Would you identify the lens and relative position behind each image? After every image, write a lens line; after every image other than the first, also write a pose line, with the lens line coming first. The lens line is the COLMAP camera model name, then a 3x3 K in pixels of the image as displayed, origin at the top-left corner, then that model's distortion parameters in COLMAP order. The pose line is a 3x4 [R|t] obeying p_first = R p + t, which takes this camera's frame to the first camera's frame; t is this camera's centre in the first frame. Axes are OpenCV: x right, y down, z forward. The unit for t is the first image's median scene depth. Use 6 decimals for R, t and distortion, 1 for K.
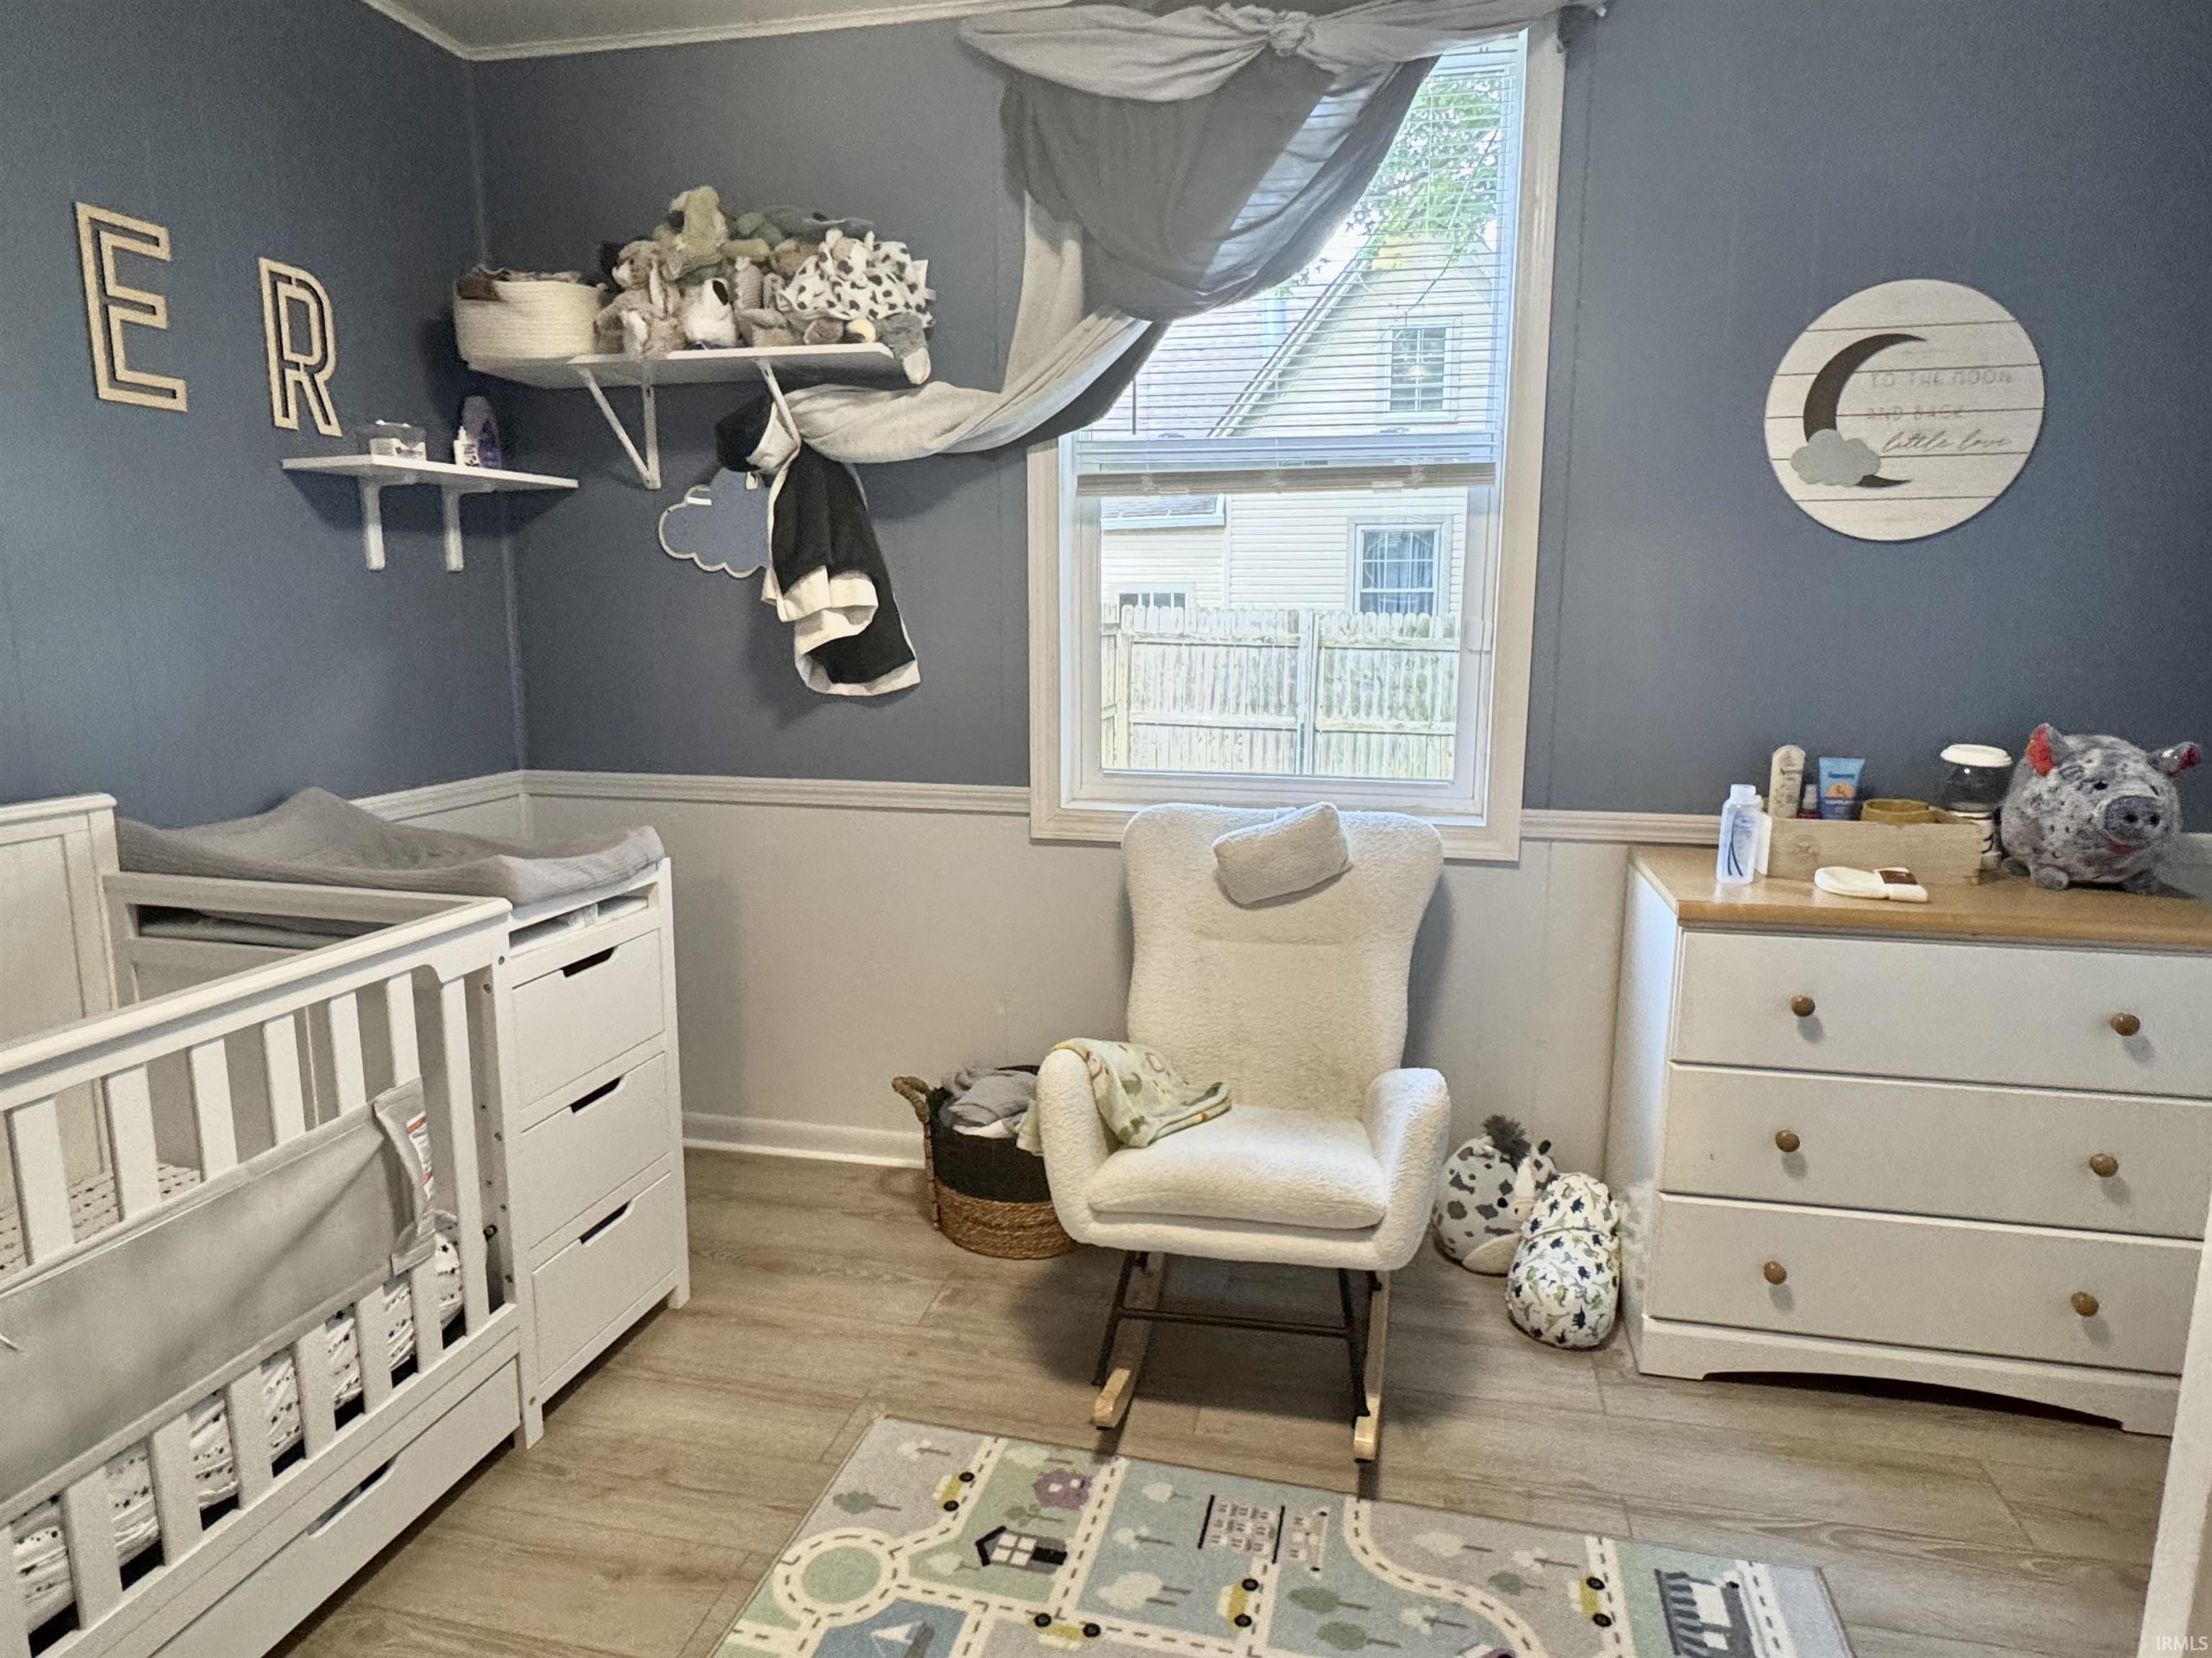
lens RADIAL K [[1290.5, 0, 1118.4], [0, 1290.5, 834.6], [0, 0, 1]] dist [-0.000121, -0.001666]
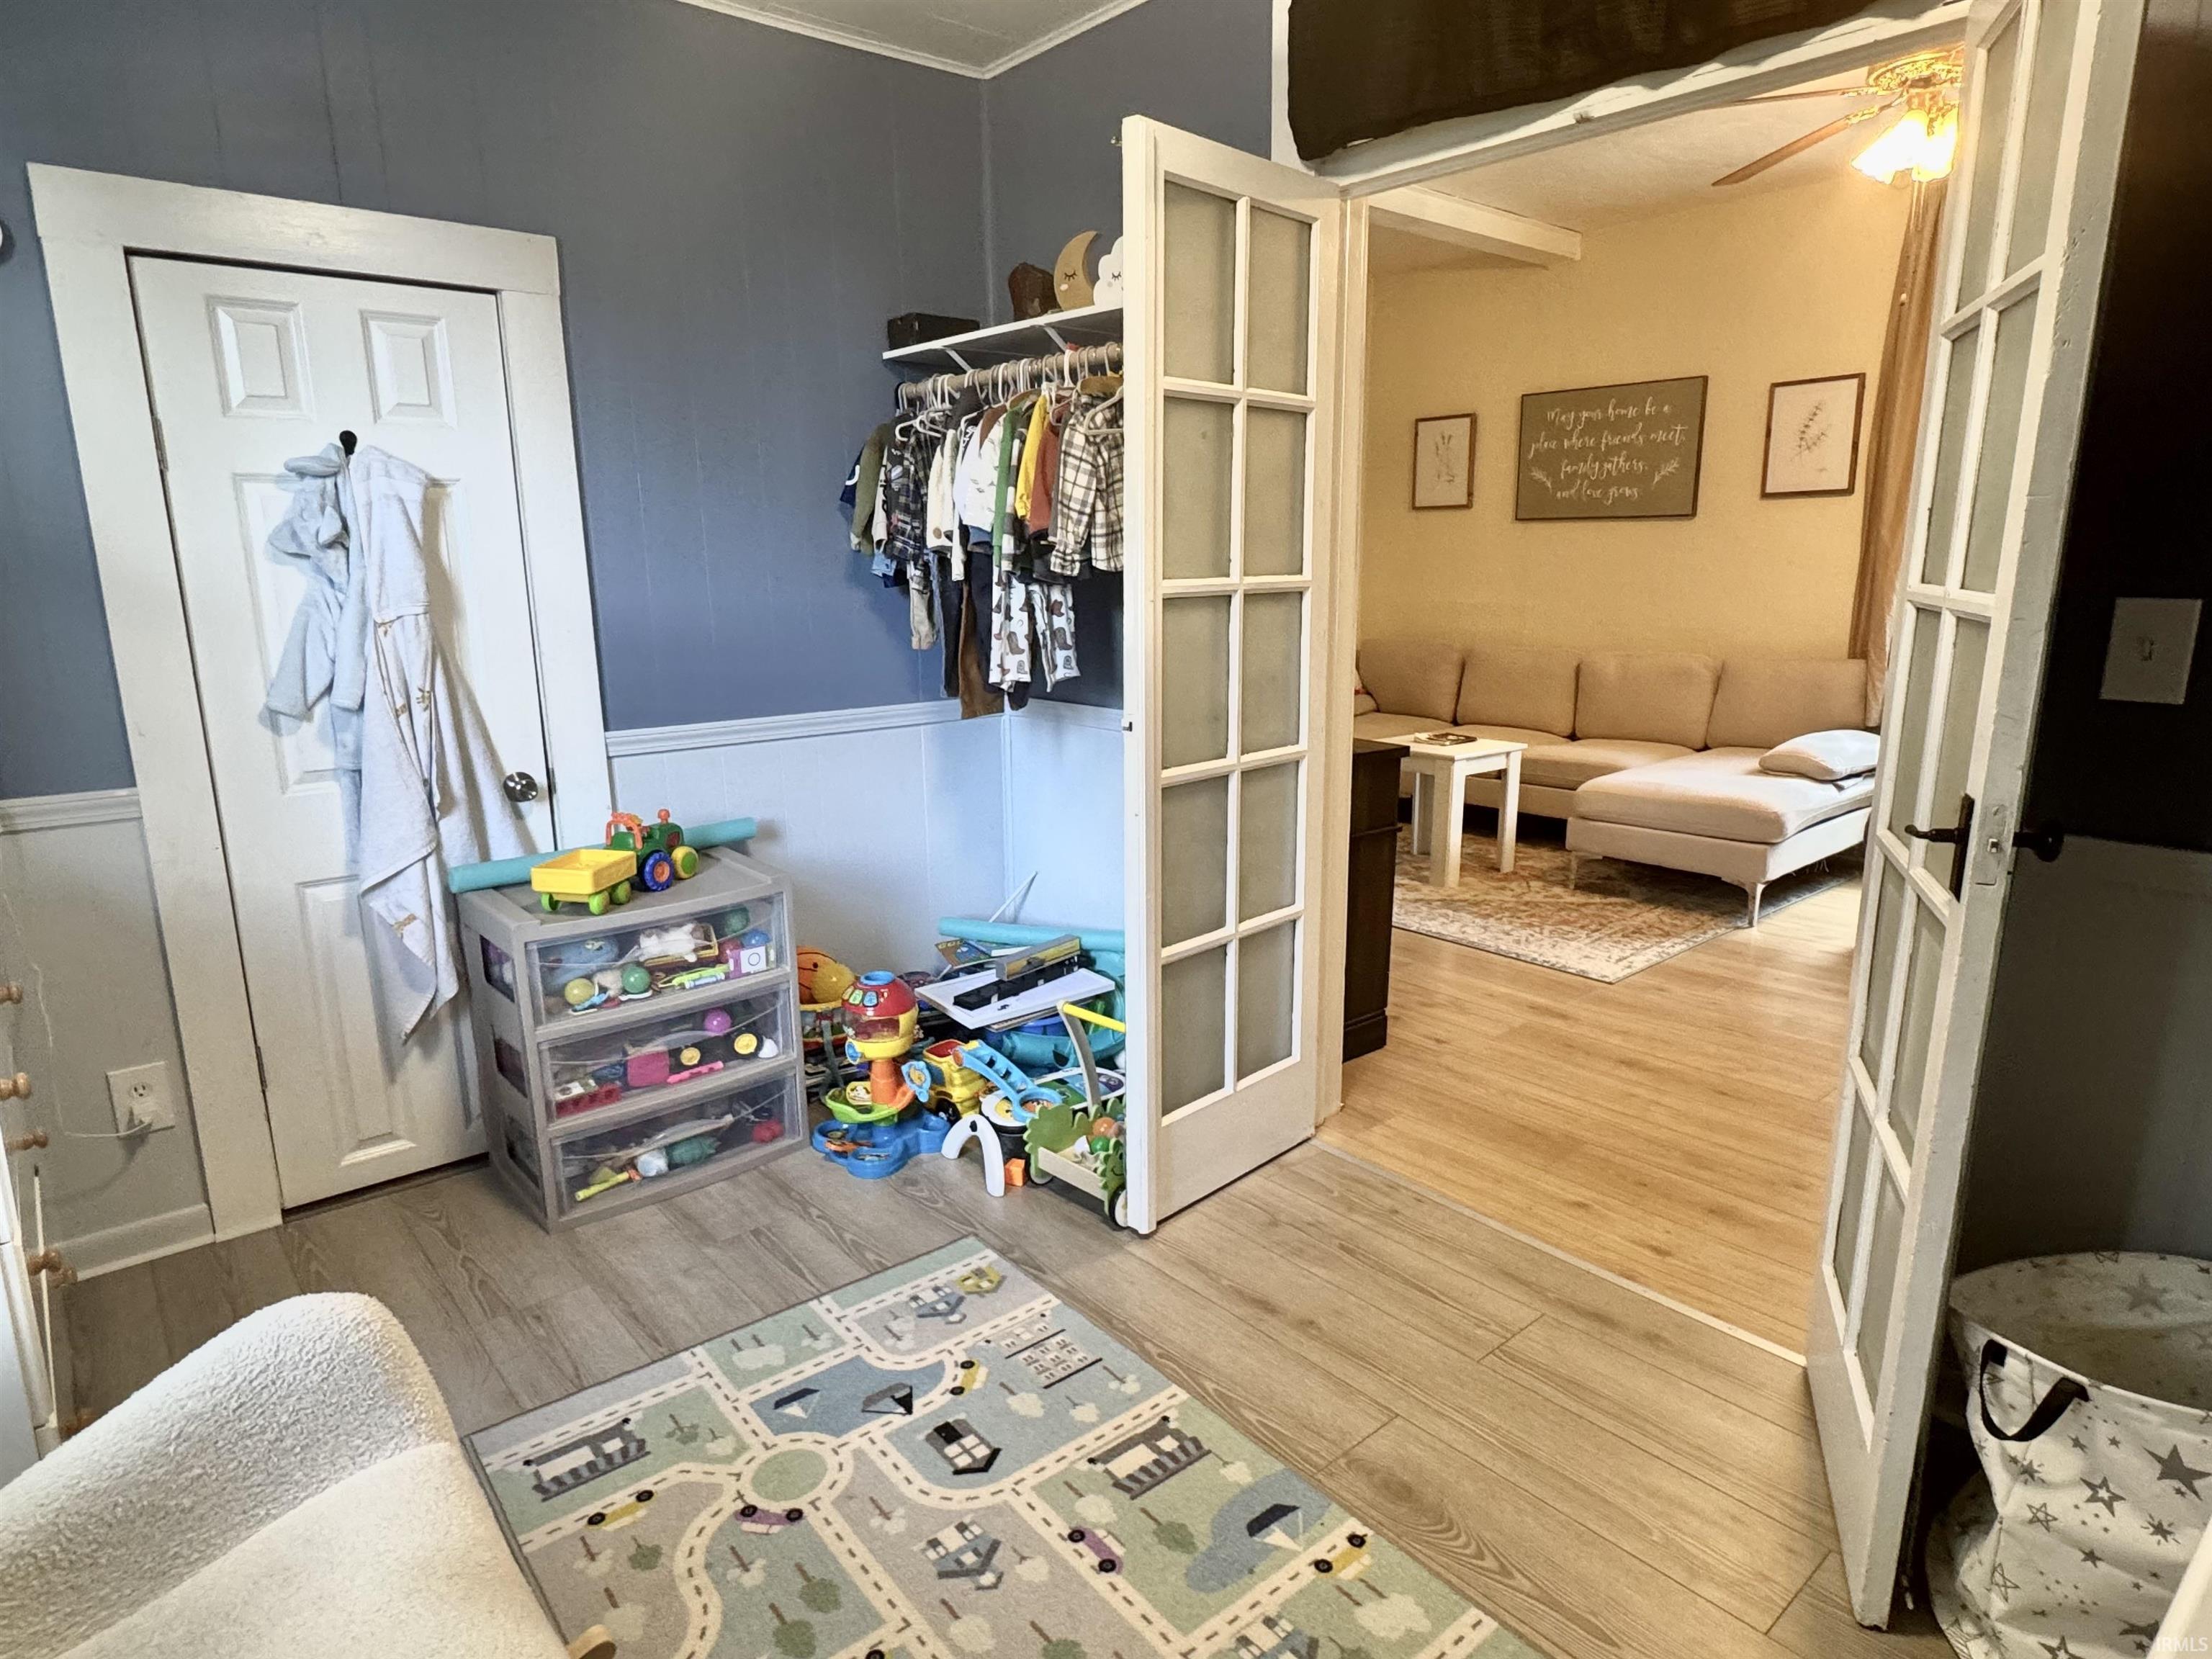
lens RADIAL K [[1280.1, 0, 1121.5], [0, 1280.1, 849.8], [0, 0, 1]] dist [-0.004494, -0.000261]
pose [[-0.805319, -0.125815, 0.579337, -0.361289], [0.110824, 0.928045, 0.355598, -0.166035], [-0.582391, 0.350574, -0.733429, 0.979871]]
